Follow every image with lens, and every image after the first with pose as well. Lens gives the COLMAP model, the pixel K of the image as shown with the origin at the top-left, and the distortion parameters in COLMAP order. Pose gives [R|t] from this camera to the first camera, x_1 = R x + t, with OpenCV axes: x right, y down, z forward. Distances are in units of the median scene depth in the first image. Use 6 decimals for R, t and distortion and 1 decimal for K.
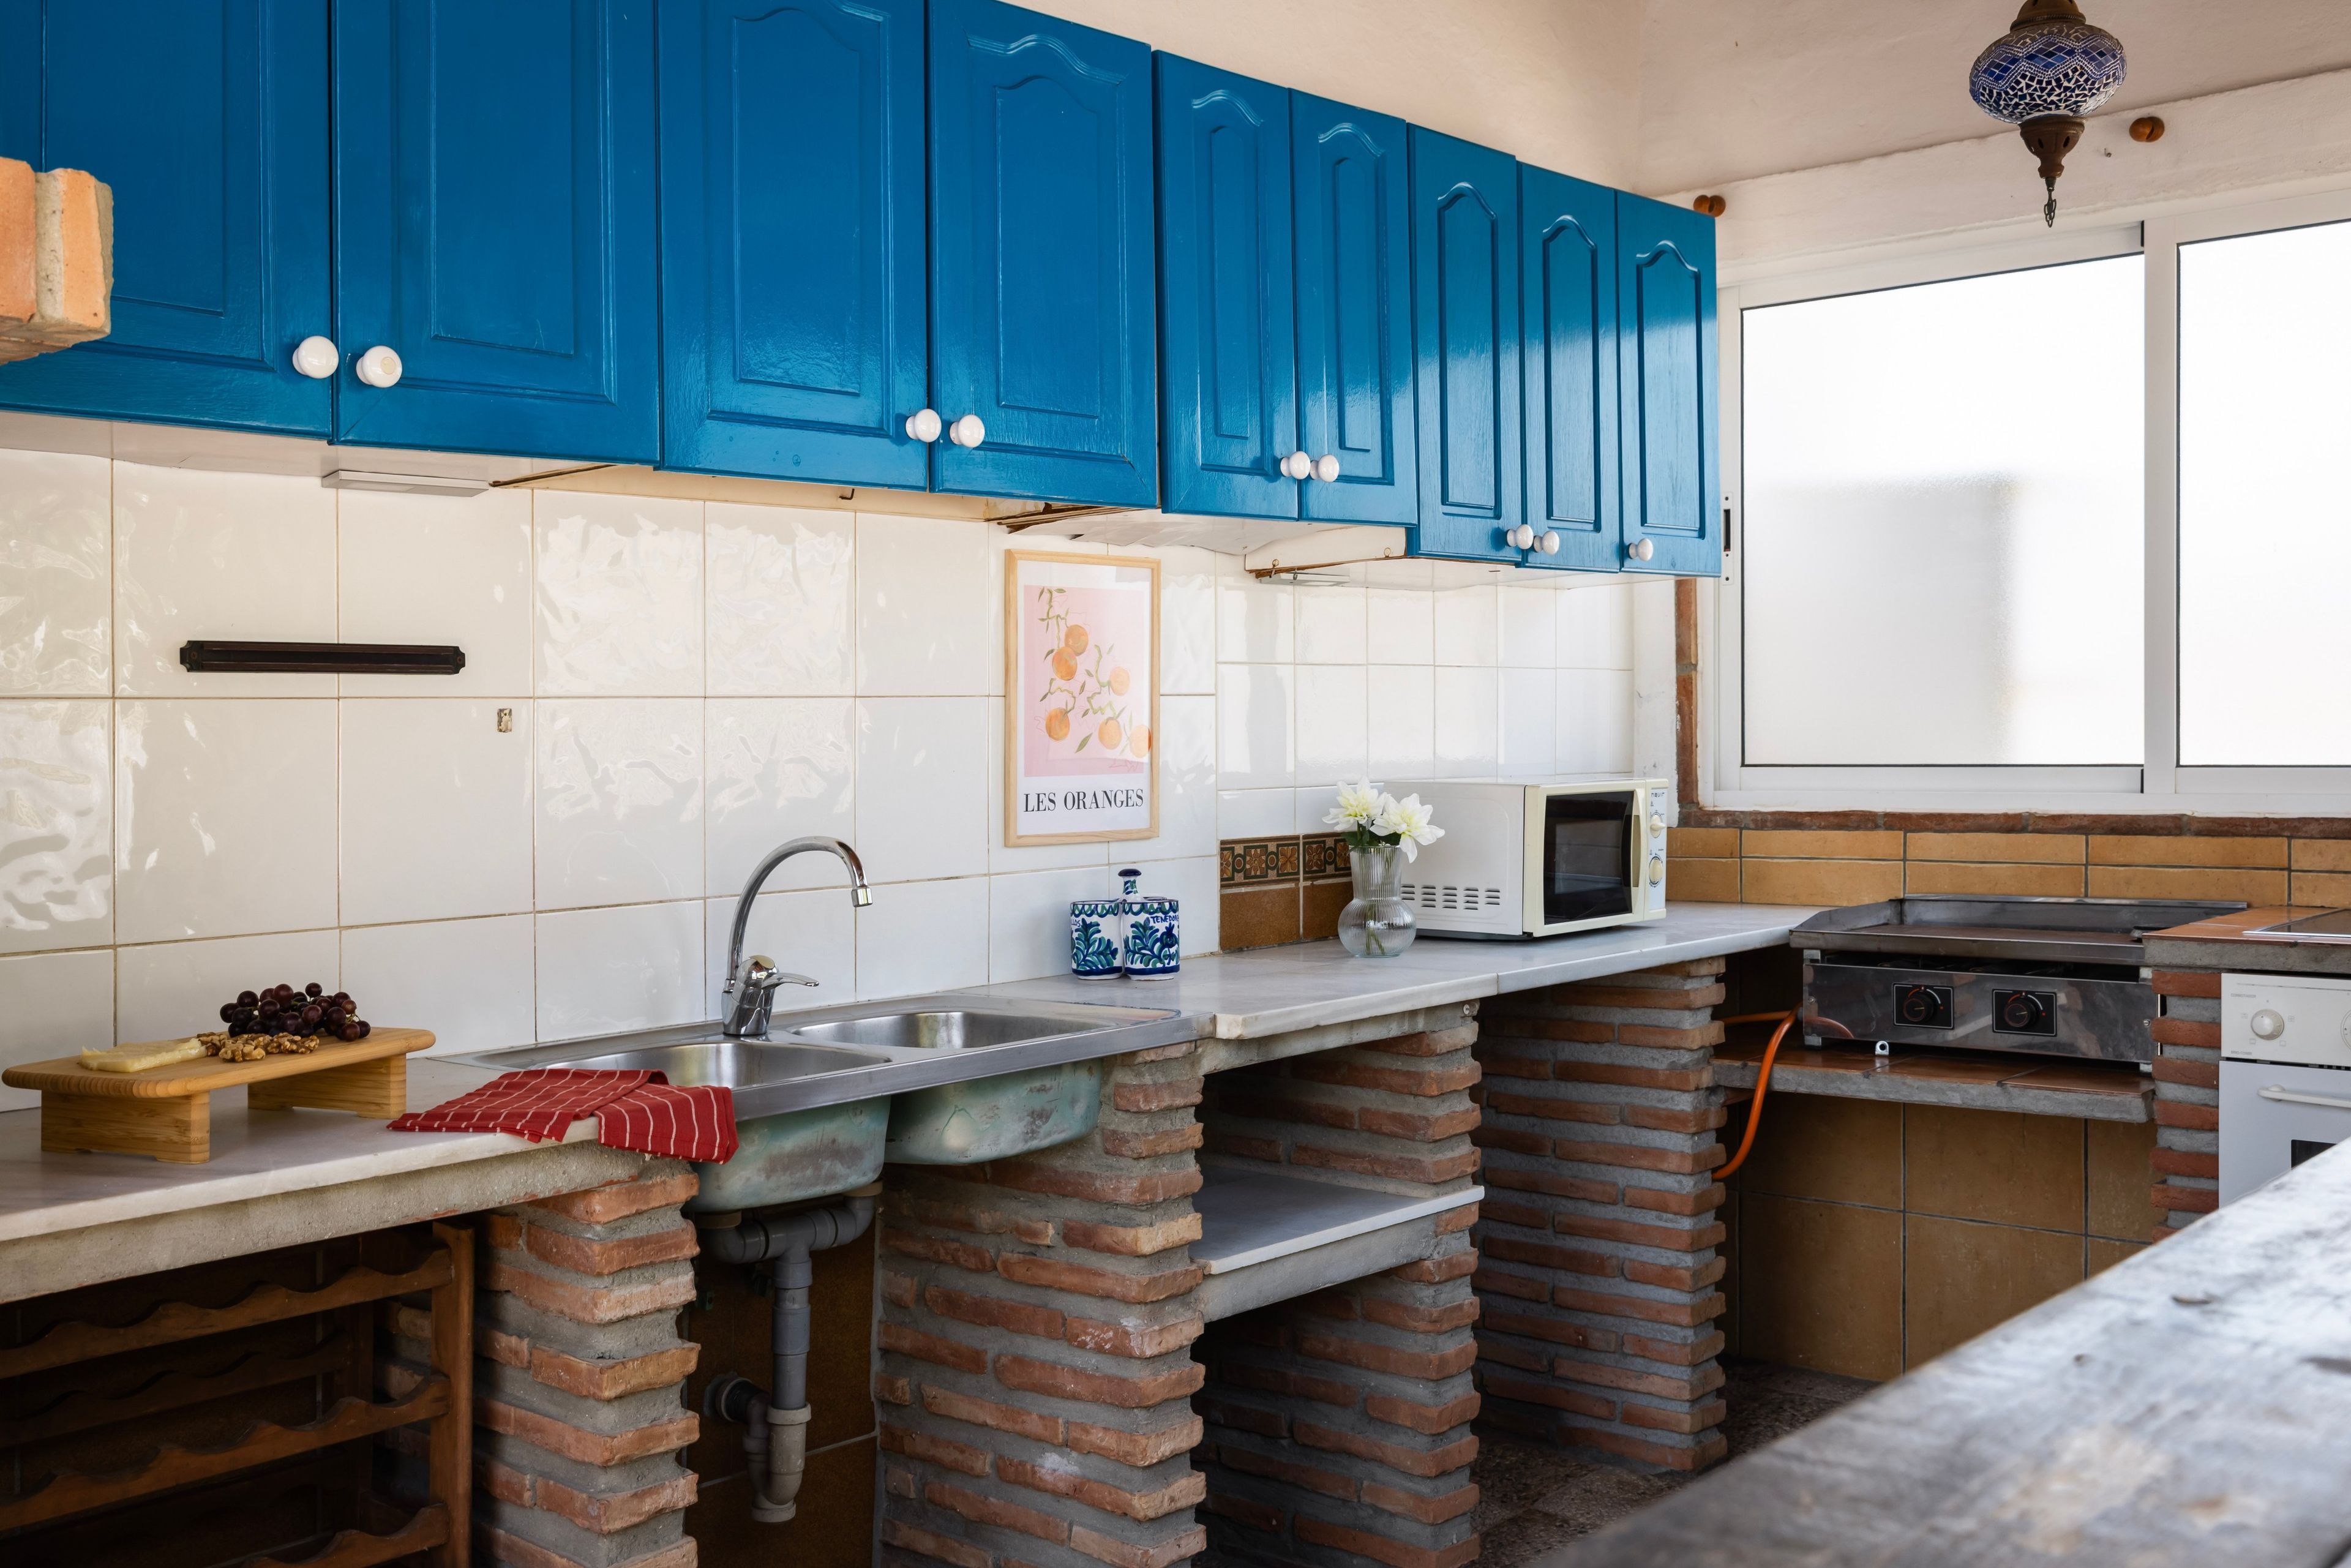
lens RADIAL K [[2382.0, 0, 1175.5], [0, 2382.0, 784.0], [0, 0, 1]] dist [0.004982, -0.008570]
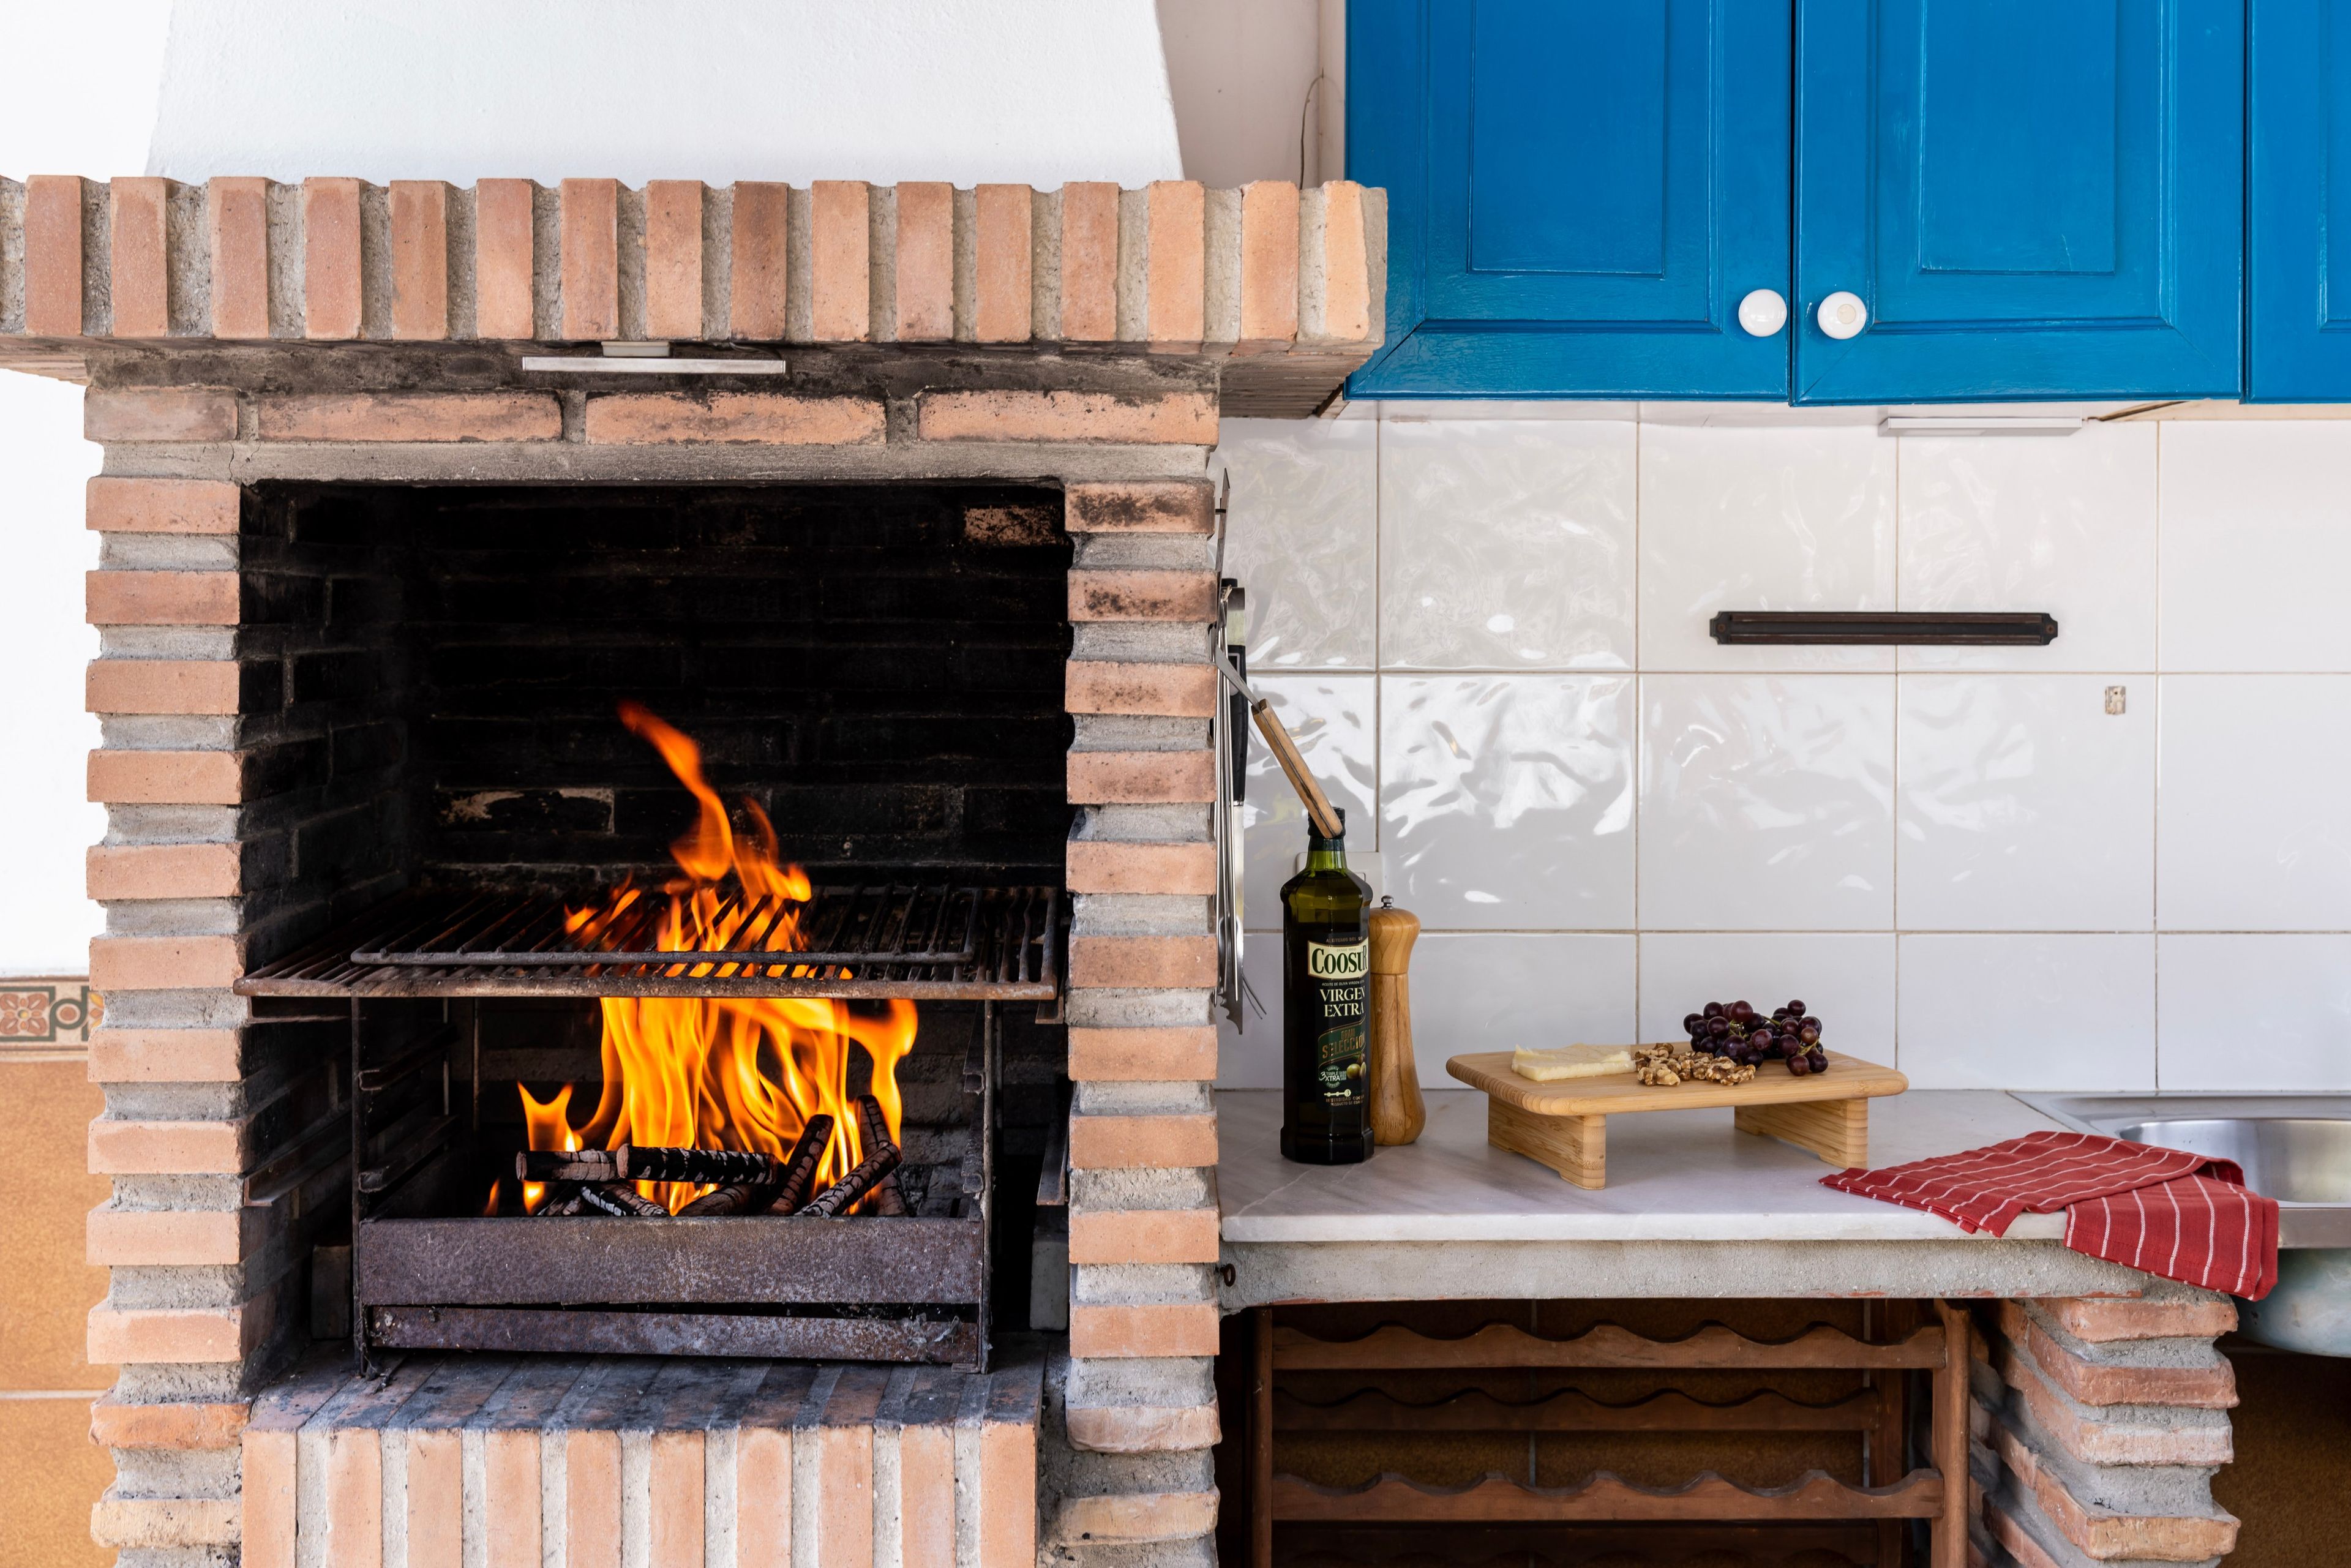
lens RADIAL K [[2625.5, 0, 1175.7], [0, 2625.5, 666.8], [0, 0, 1]] dist [0.054737, -0.081764]
pose [[0.663247, 0.037710, -0.747450, 0.222370], [-0.030762, 0.999259, 0.023117, -0.058288], [0.747768, 0.007661, 0.663916, 0.167938]]
